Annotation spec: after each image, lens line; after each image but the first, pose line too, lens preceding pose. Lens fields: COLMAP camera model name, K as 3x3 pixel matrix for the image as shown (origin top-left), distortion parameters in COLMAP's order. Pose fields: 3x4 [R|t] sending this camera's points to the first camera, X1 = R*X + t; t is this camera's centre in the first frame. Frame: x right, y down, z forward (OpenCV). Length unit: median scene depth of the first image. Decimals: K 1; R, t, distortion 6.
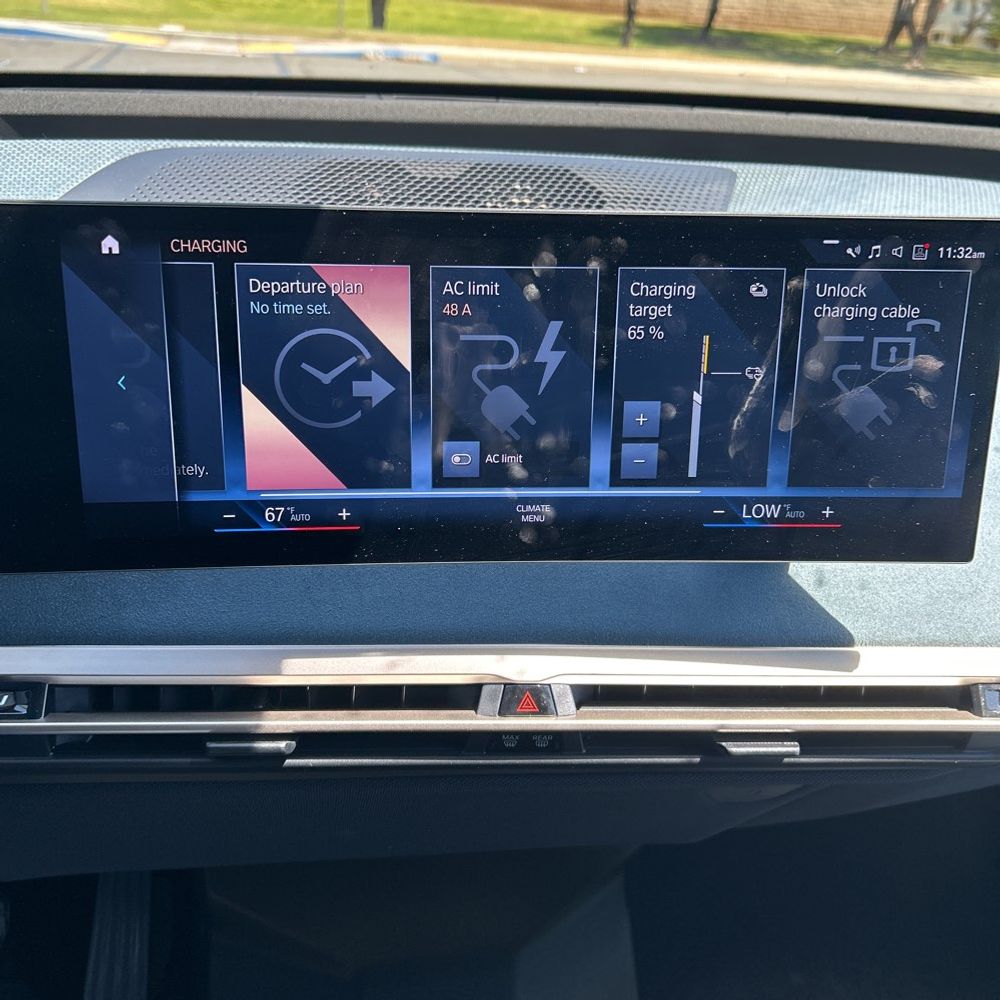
lens RADIAL K [[1039.9, 0, 500.0], [0, 1039.9, 500.0], [0, 0, 1]] dist [0.014796, -0.017292]
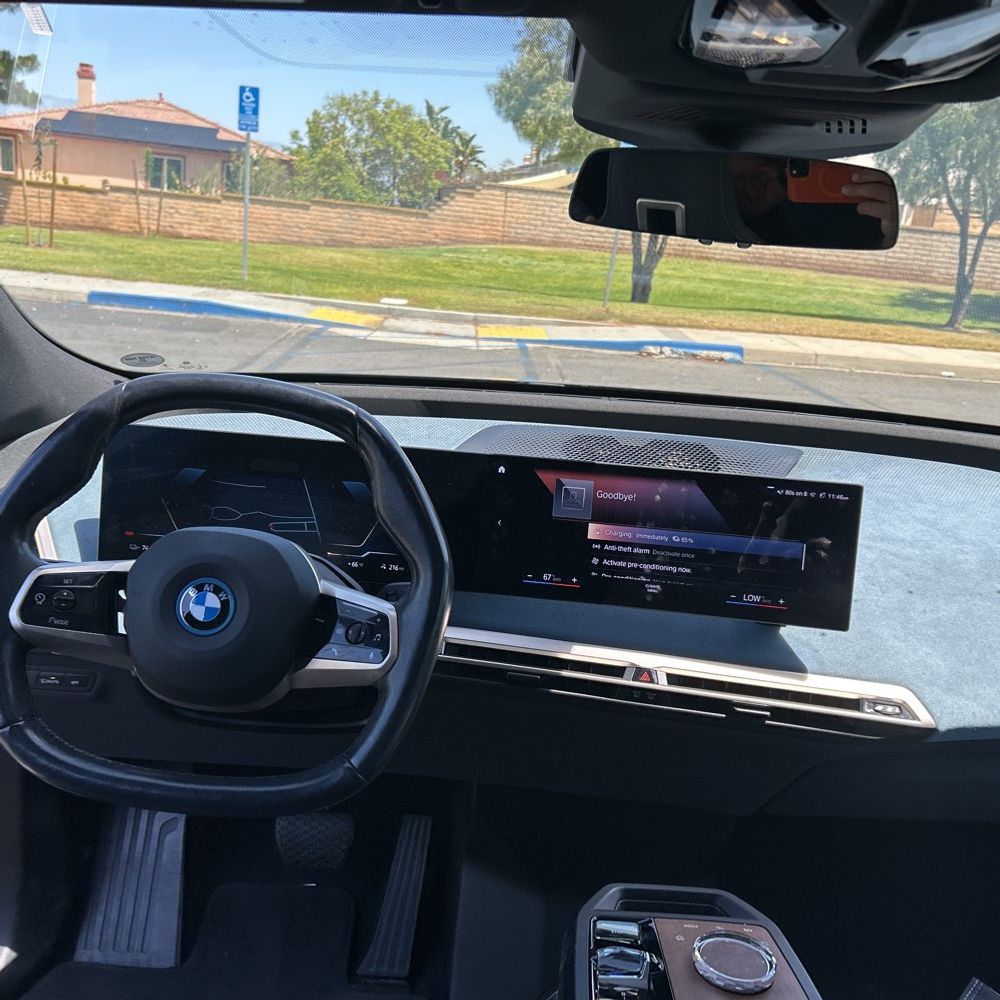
lens RADIAL K [[1039.9, 0, 500.0], [0, 1039.9, 500.0], [0, 0, 1]] dist [0.014796, -0.017292]
pose [[0.975286, 0.075821, -0.207529, 0.157629], [-0.118980, 0.971684, -0.204144, 0.318949], [0.186174, 0.223791, 0.956691, -1.300498]]
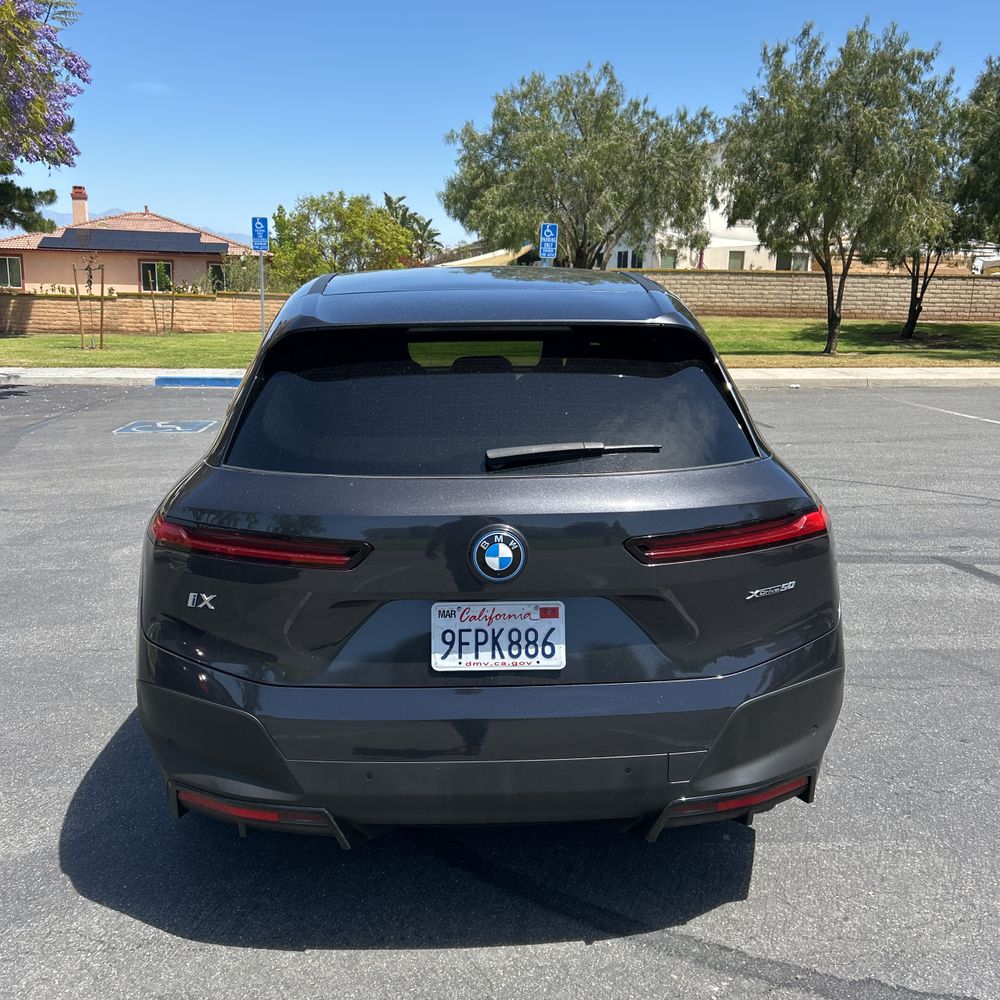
lens RADIAL K [[1006.1, 0, 495.9], [0, 1006.1, 495.5], [0, 0, 1]] dist [0.039246, -0.042974]
pose [[0.980553, -0.020195, -0.195212, 0.311996], [-0.032822, 0.963807, -0.264573, 0.570848], [0.193489, 0.265835, 0.944401, -1.838466]]
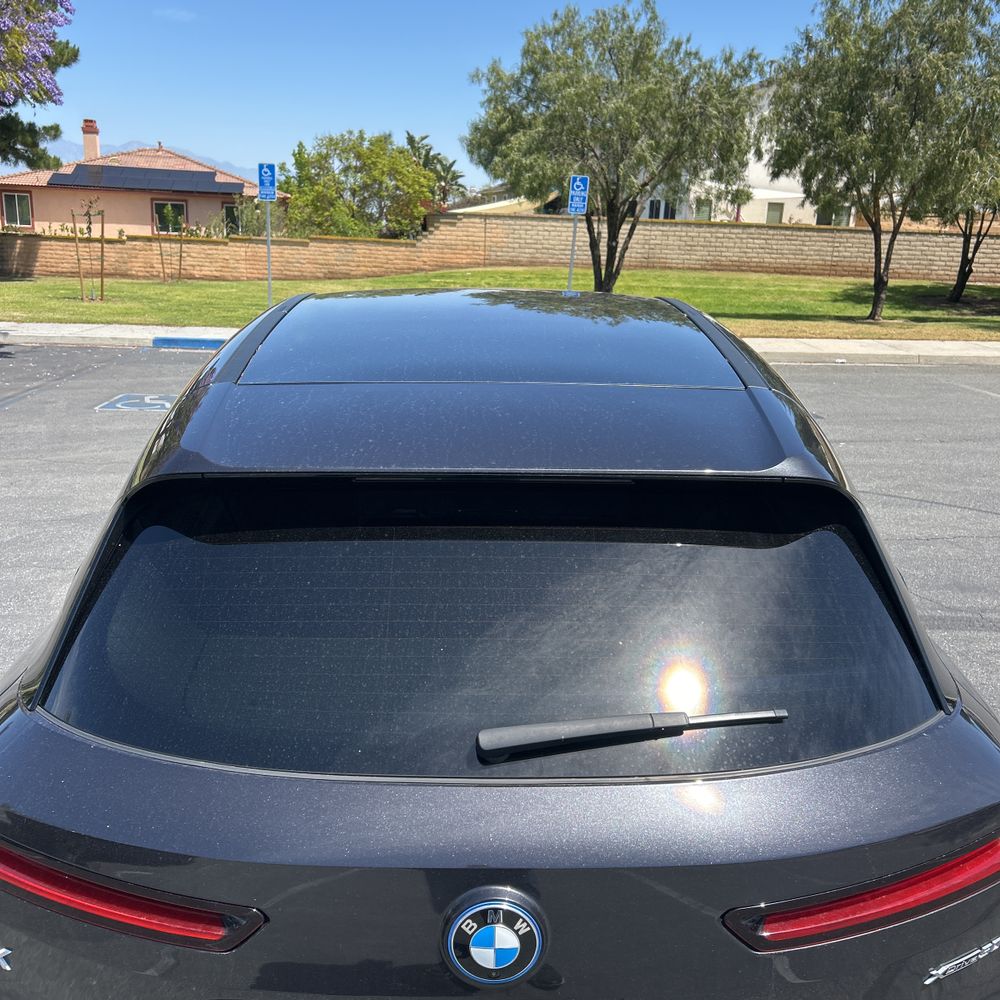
lens RADIAL K [[1016.7, 0, 495.2], [0, 1016.7, 517.8], [0, 0, 1]] dist [0.014780, -0.001886]
pose [[0.976607, 0.018292, -0.214254, 0.287959], [-0.060941, 0.979069, -0.194190, 0.469385], [0.206218, 0.202704, 0.957280, -1.721562]]
